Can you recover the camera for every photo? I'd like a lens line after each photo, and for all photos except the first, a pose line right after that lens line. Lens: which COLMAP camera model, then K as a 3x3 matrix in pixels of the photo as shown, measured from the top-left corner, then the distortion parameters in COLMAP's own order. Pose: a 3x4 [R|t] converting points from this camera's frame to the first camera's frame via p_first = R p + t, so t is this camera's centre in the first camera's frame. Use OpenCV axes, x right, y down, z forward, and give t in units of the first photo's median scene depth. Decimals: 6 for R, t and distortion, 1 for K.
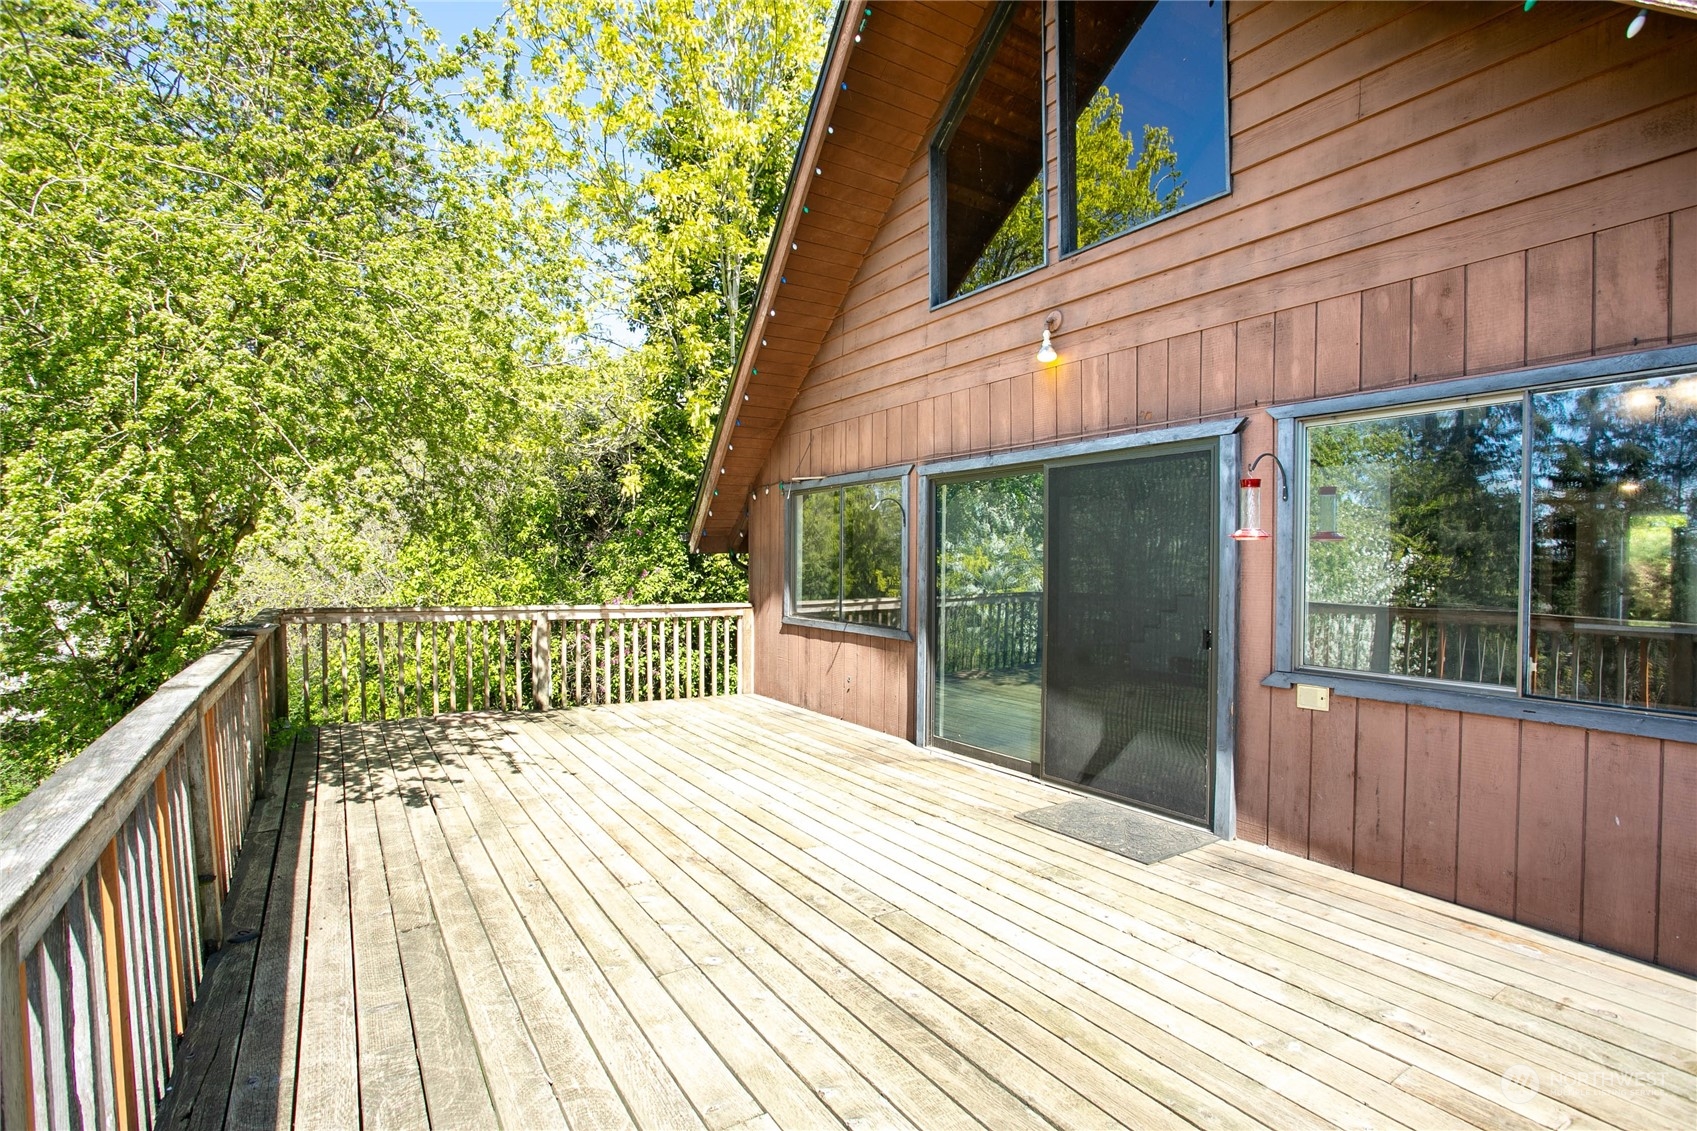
lens RADIAL K [[792.9, 0, 849.9], [0, 792.9, 566.4], [0, 0, 1]] dist [-0.001256, 0.002241]
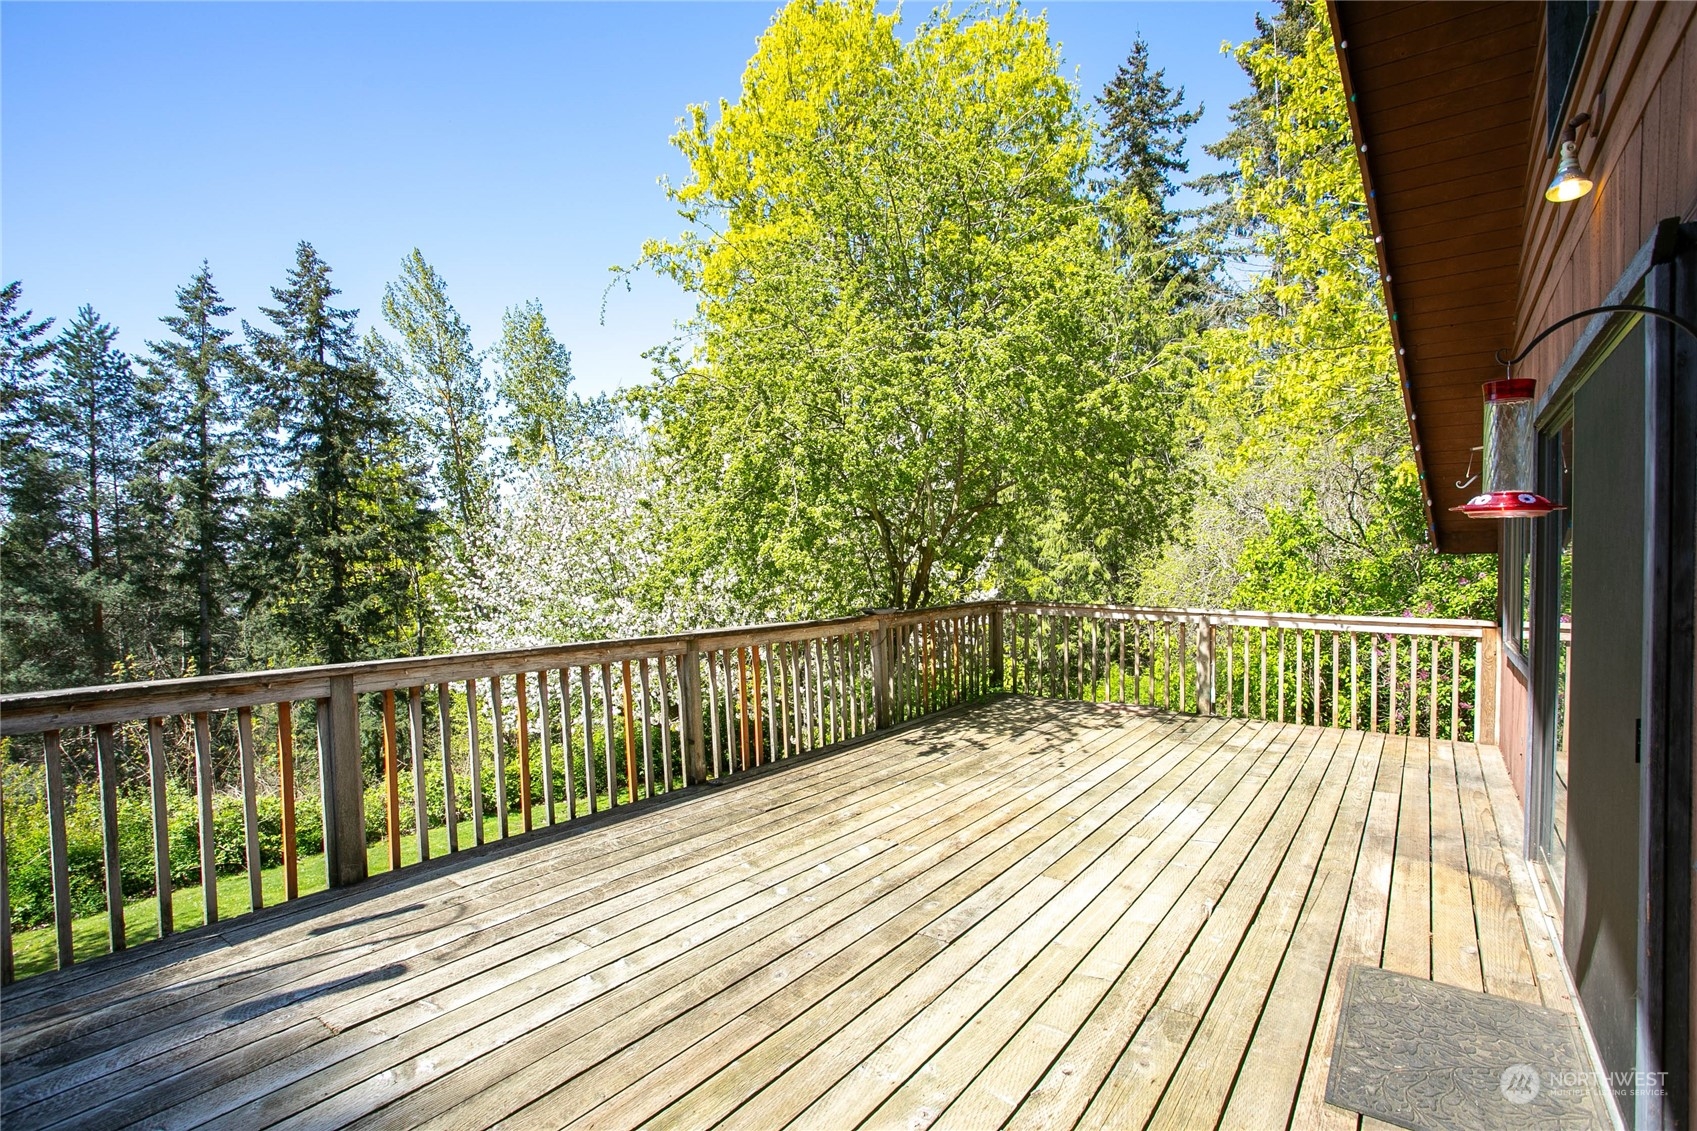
lens RADIAL K [[792.9, 0, 843.5], [0, 792.9, 562.3], [0, 0, 1]] dist [-0.001256, 0.002241]
pose [[0.396493, -0.013361, -0.917940, 0.602896], [0.003570, 0.999909, -0.013012, 0.003358], [0.918031, 0.001882, 0.396505, 0.364048]]
